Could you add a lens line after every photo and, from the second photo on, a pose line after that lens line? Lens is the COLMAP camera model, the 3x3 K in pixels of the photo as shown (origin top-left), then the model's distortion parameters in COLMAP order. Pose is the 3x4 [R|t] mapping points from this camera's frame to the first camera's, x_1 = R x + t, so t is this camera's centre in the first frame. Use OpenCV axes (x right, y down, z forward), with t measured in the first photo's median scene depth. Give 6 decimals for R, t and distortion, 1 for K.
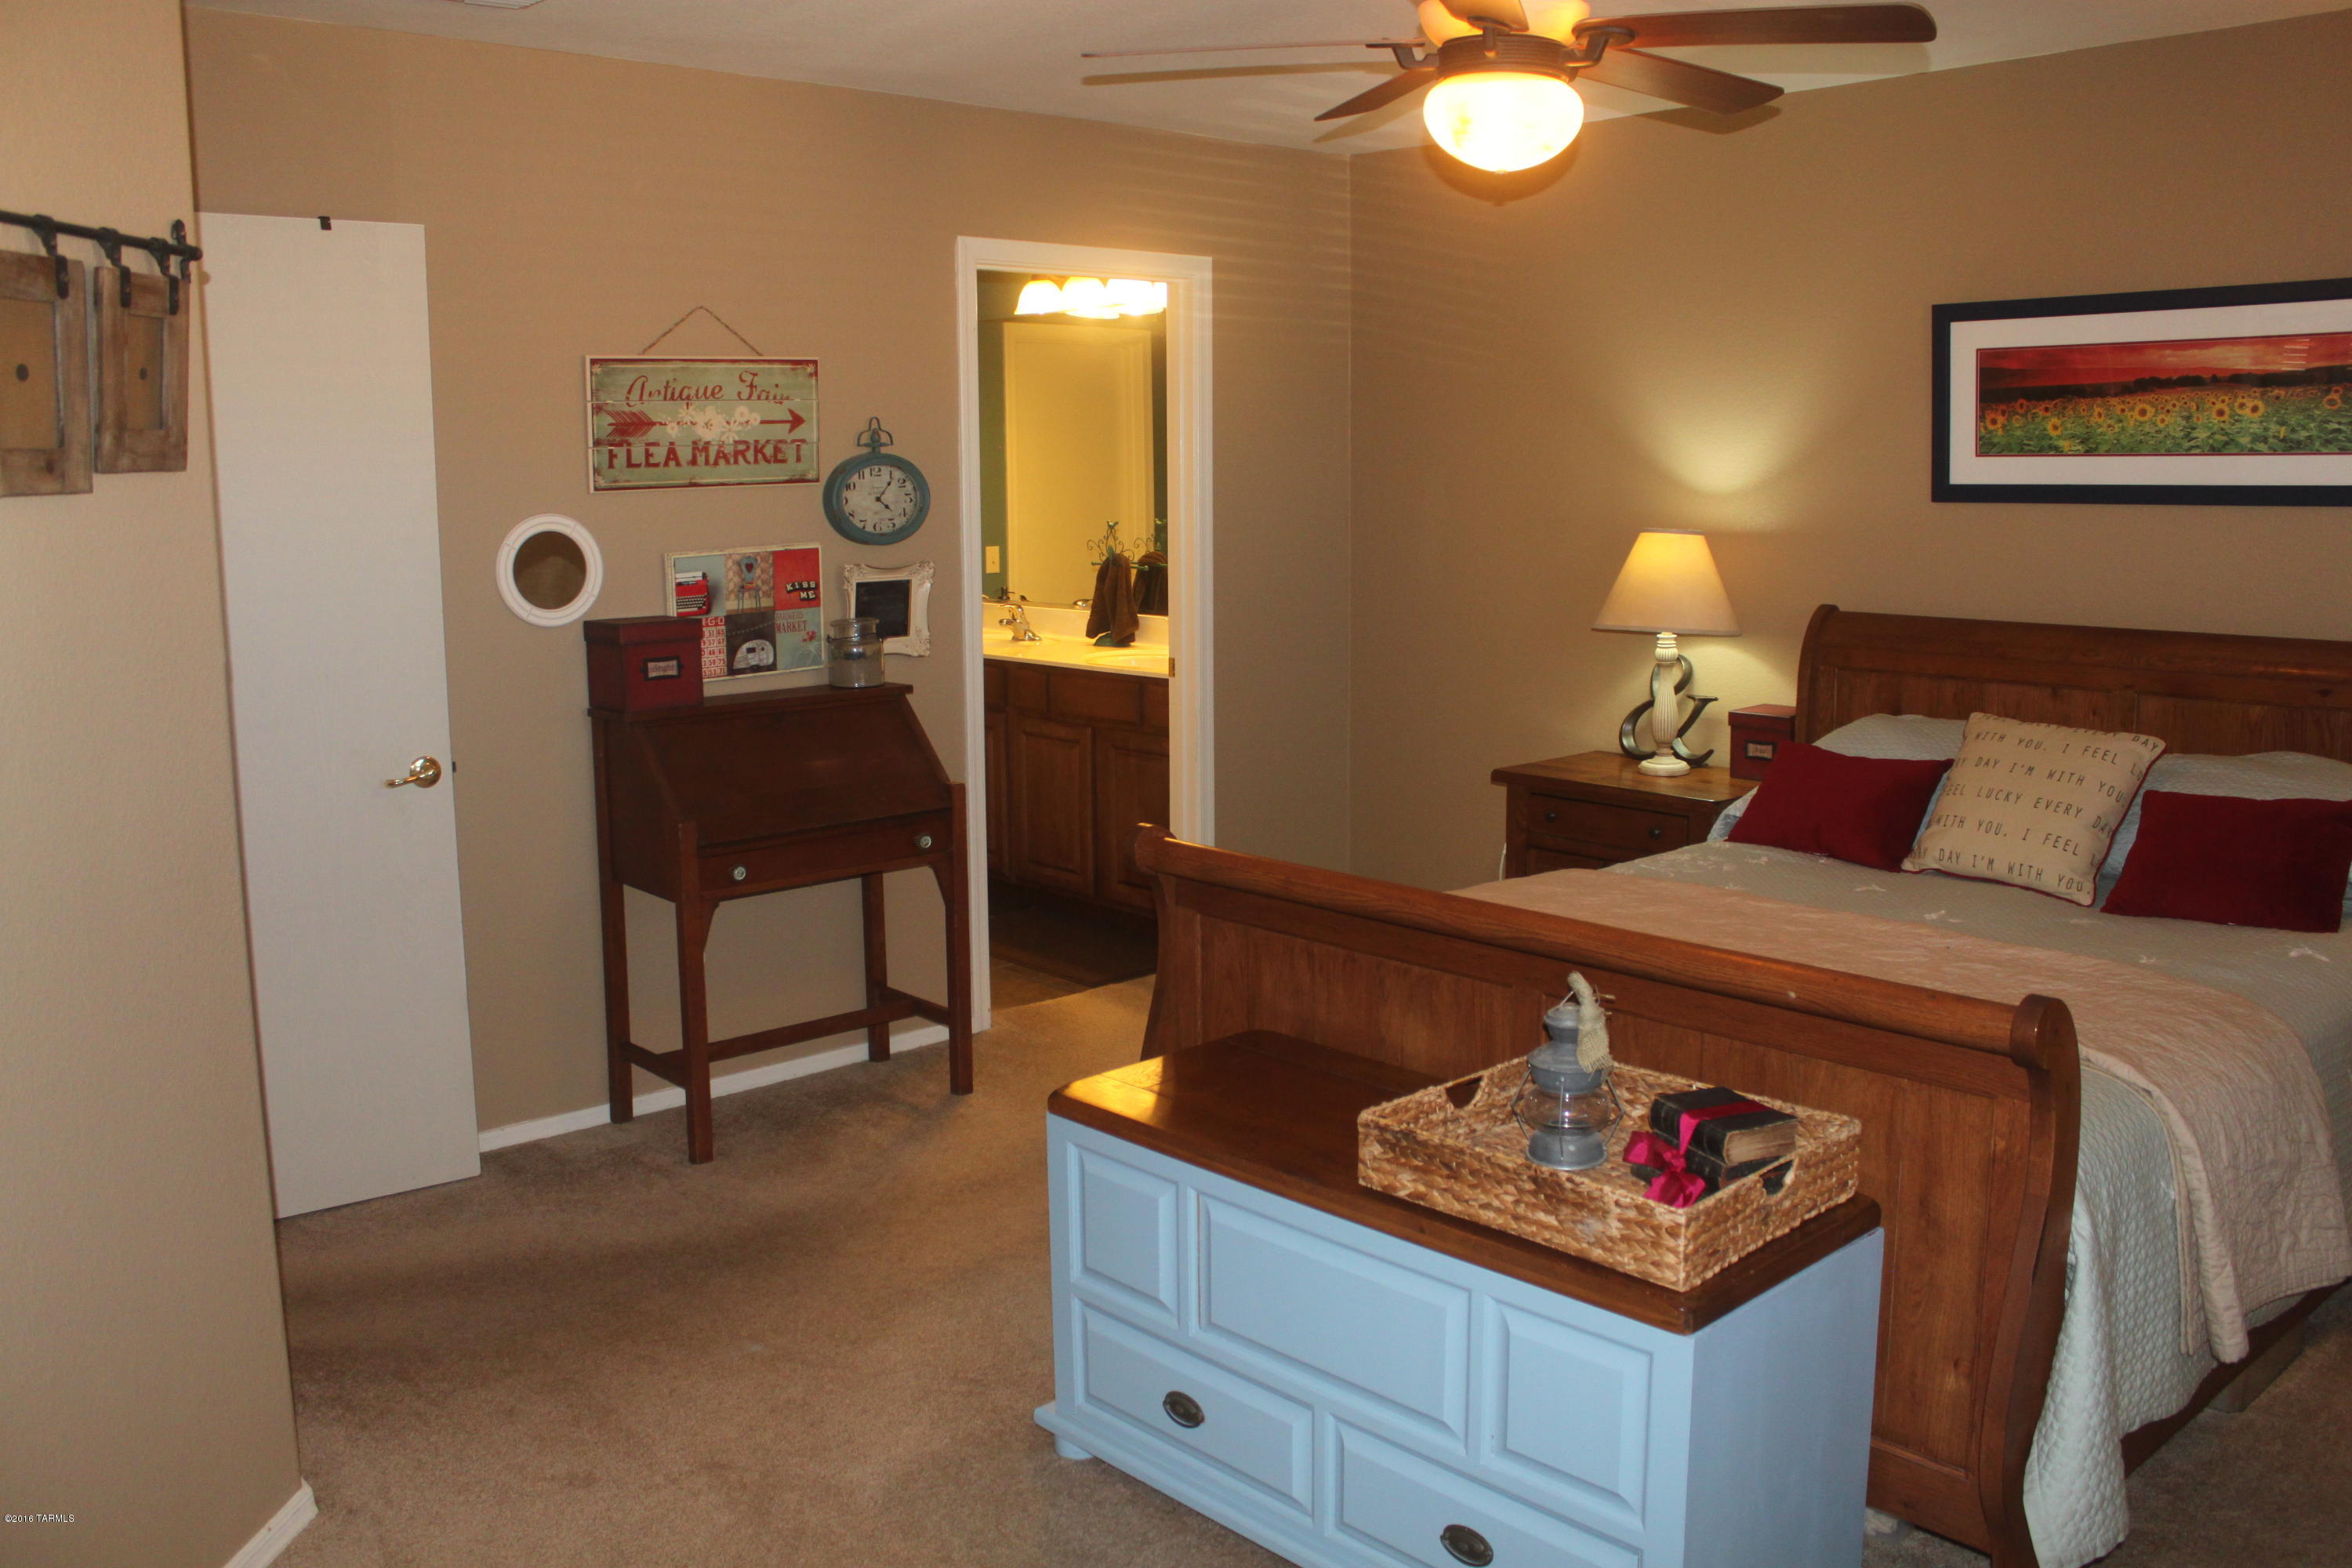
lens RADIAL K [[1984.8, 0, 1176.0], [0, 1984.8, 784.0], [0, 0, 1]] dist [-0.182769, 0.171051]
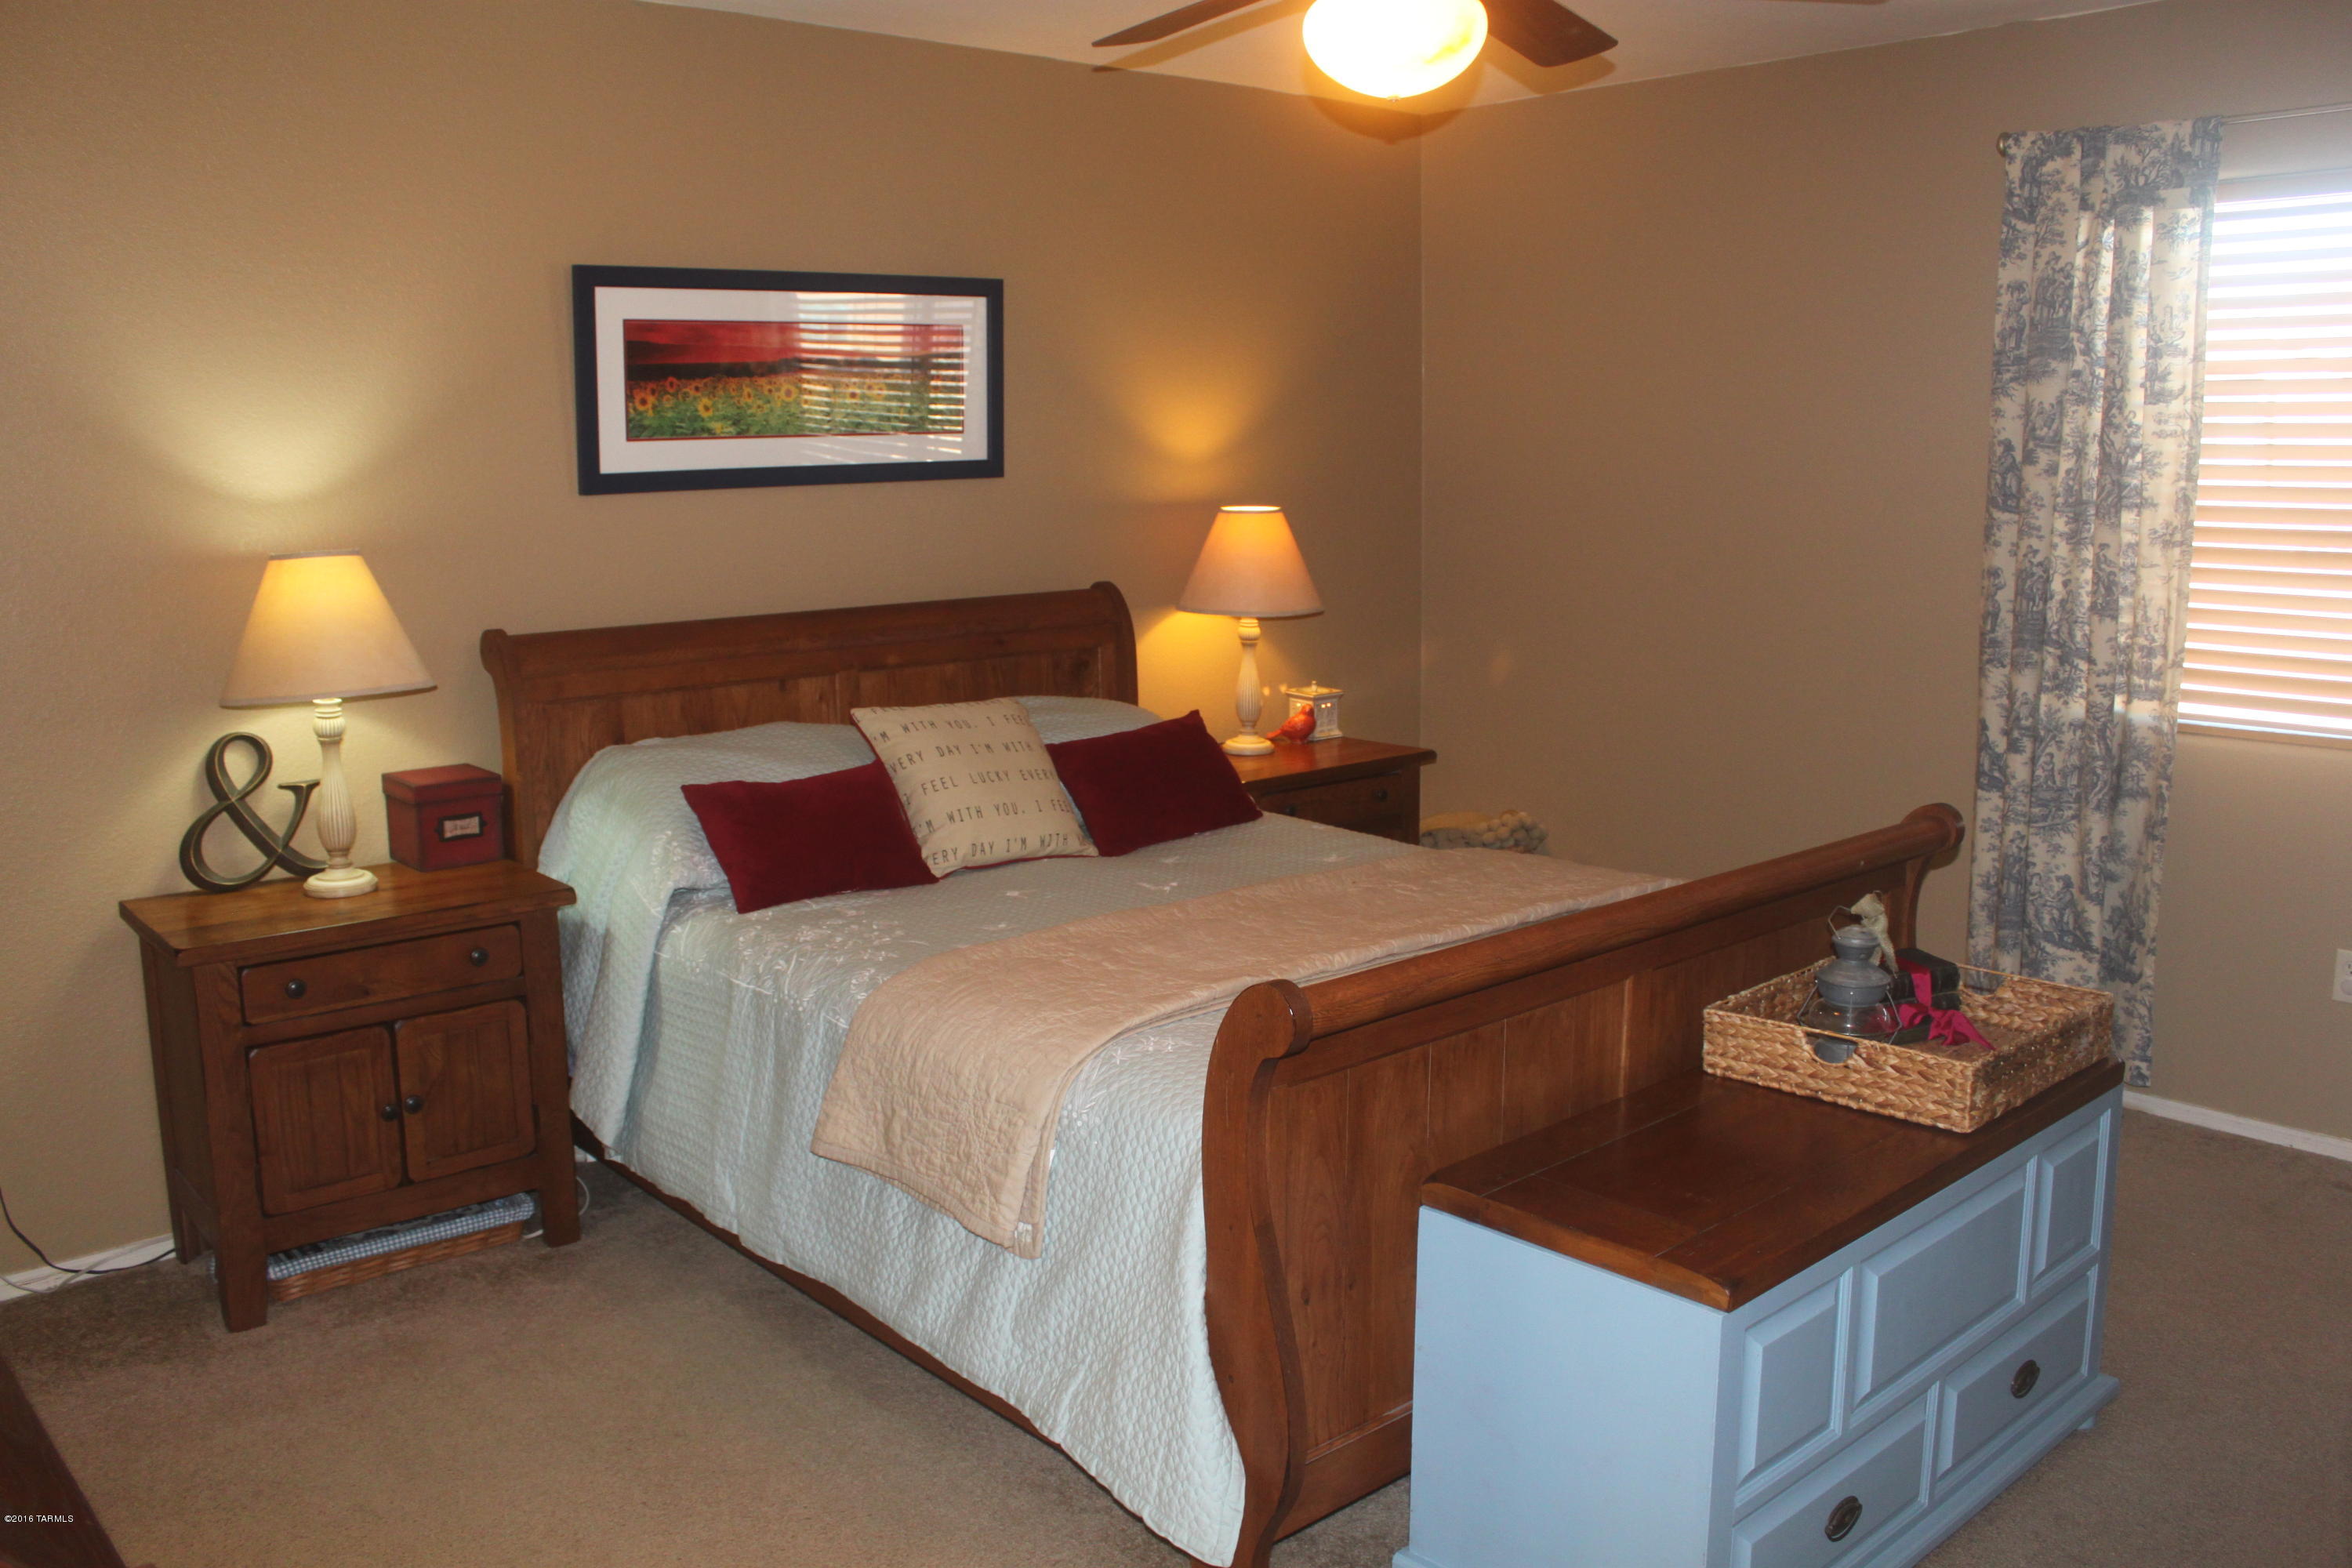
lens RADIAL K [[1984.8, 0, 1176.0], [0, 1984.8, 784.0], [0, 0, 1]] dist [-0.182769, 0.171051]
pose [[-0.006083, -0.160153, 0.987074, -0.506646], [0.168588, 0.972798, 0.158875, -0.119495], [-0.985668, 0.167375, 0.021083, 0.777875]]
